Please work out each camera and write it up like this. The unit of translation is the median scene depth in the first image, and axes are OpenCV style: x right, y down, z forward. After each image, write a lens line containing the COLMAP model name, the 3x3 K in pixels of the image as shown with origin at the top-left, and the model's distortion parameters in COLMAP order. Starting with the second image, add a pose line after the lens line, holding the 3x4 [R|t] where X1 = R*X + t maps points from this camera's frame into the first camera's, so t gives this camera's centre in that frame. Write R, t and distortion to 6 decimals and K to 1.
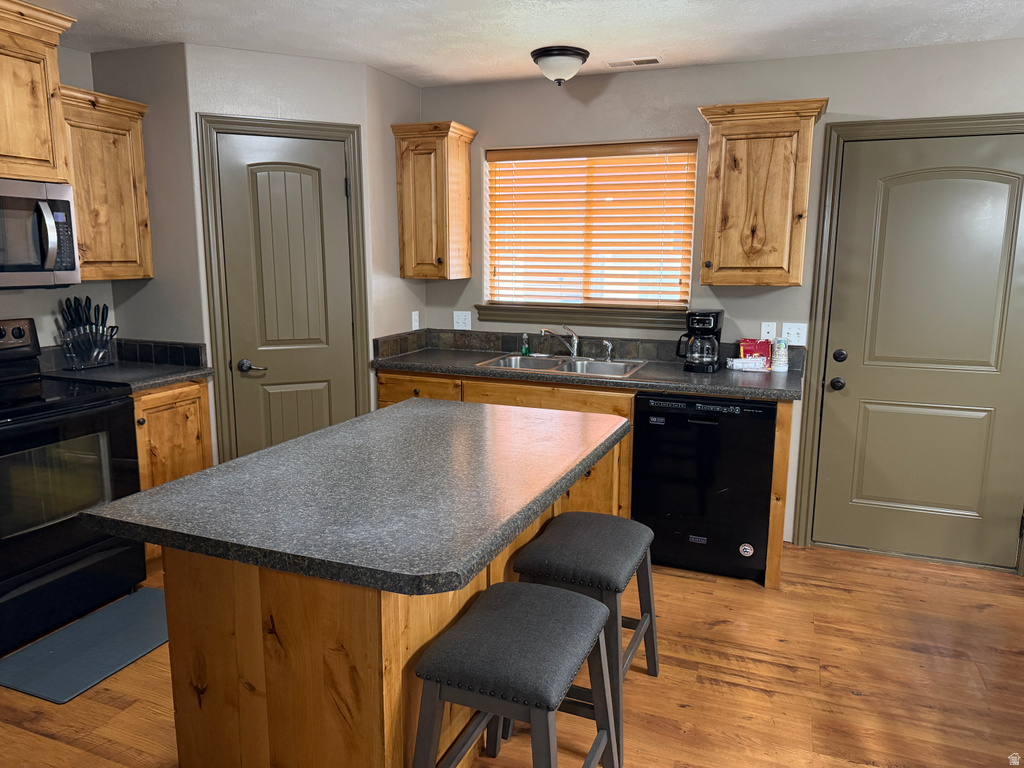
lens RADIAL K [[721.5, 0, 512.0], [0, 721.5, 384.0], [0, 0, 1]] dist [0.033795, -0.036201]
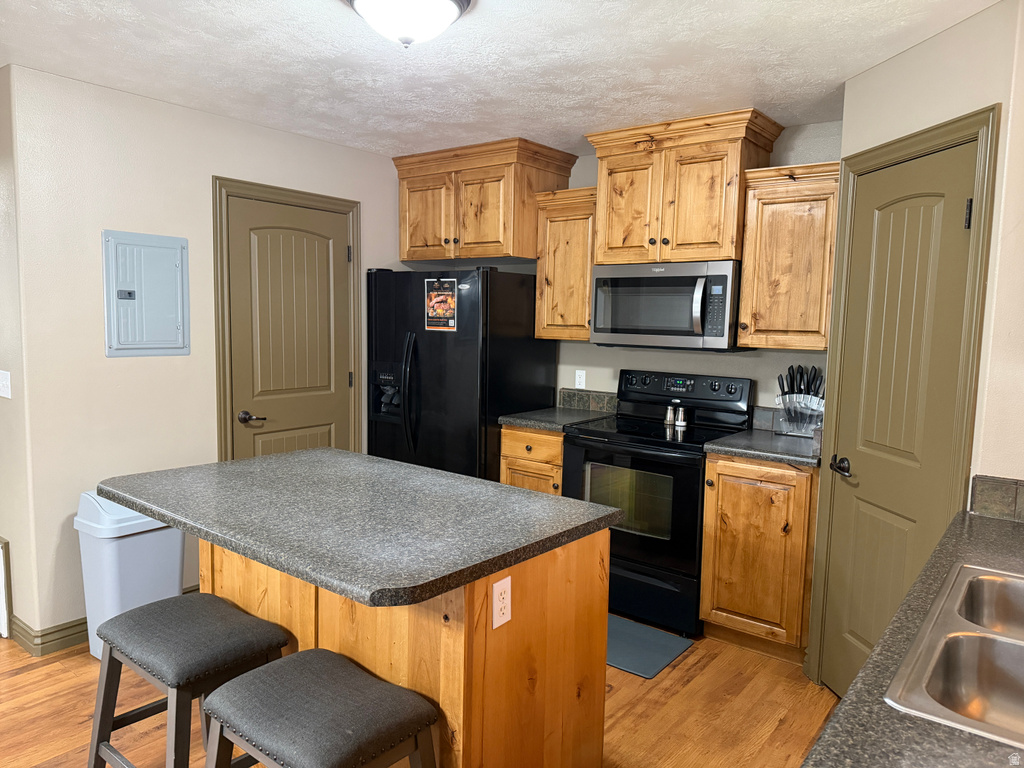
lens RADIAL K [[721.5, 0, 512.0], [0, 721.5, 384.0], [0, 0, 1]] dist [0.033795, -0.036201]
pose [[-0.282230, 0.072608, -0.956595, 0.171578], [-0.196211, 0.971685, 0.131642, -0.052433], [0.939067, 0.224848, -0.259992, 0.313050]]
